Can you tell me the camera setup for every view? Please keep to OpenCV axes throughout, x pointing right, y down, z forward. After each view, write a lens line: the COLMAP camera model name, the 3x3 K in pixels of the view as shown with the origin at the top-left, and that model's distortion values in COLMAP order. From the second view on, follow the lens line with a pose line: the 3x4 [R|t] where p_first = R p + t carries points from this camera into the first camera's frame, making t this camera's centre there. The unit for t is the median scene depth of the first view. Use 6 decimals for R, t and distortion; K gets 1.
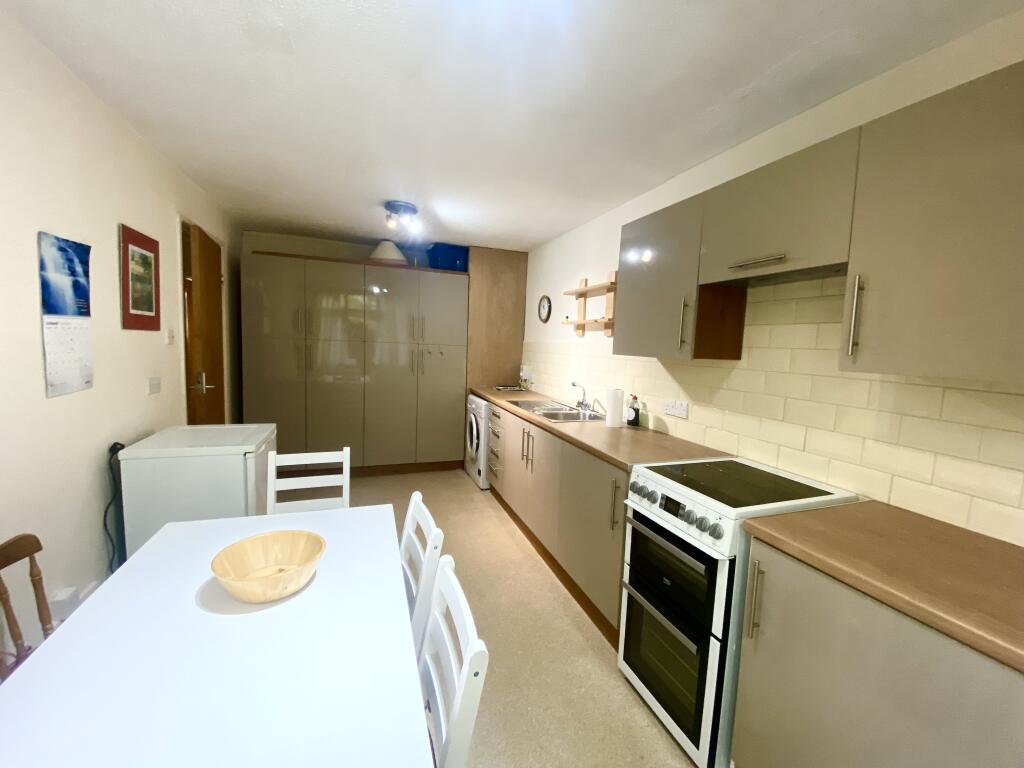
lens RADIAL K [[415.3, 0, 510.7], [0, 415.3, 382.1], [0, 0, 1]] dist [0.023366, -0.021155]
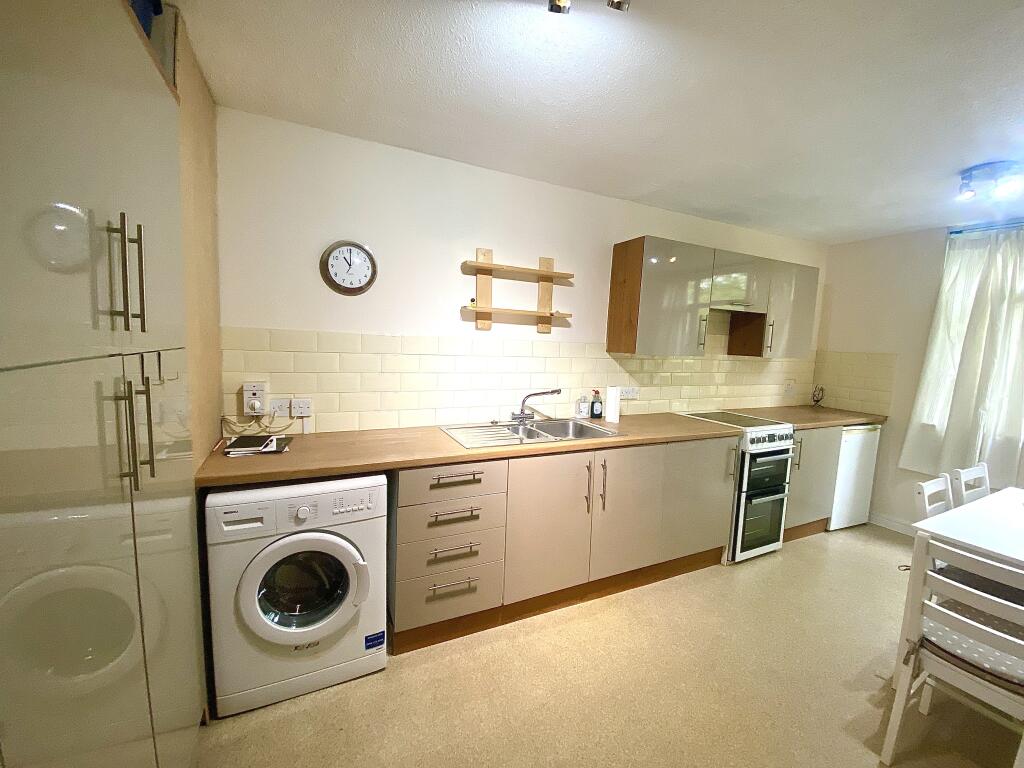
lens RADIAL K [[415.3, 0, 510.7], [0, 415.3, 382.1], [0, 0, 1]] dist [0.023366, -0.021155]
pose [[-0.090871, -0.146530, 0.985024, -1.145538], [0.051970, 0.987070, 0.151629, -0.253317], [-0.994506, 0.064971, -0.082081, 2.043092]]
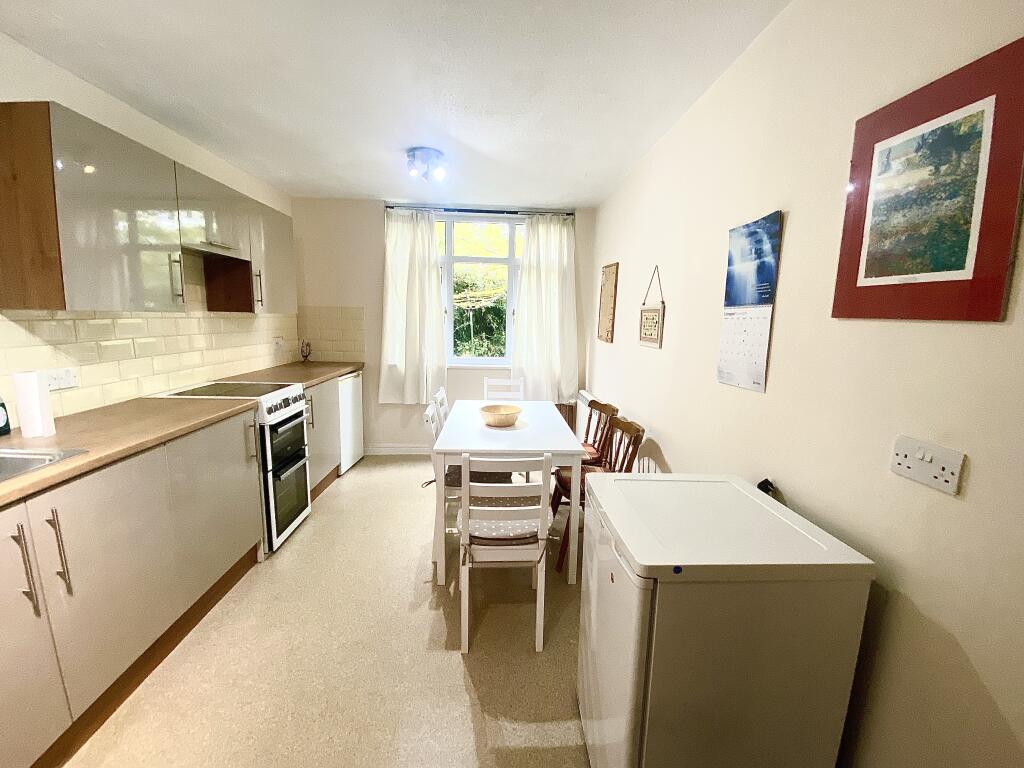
lens RADIAL K [[415.3, 0, 510.7], [0, 415.3, 382.1], [0, 0, 1]] dist [0.023366, -0.021155]
pose [[-0.950866, -0.109829, 0.289468, -0.830514], [-0.034698, 0.966878, 0.252869, -0.205870], [-0.307653, 0.230400, -0.923182, 2.009140]]
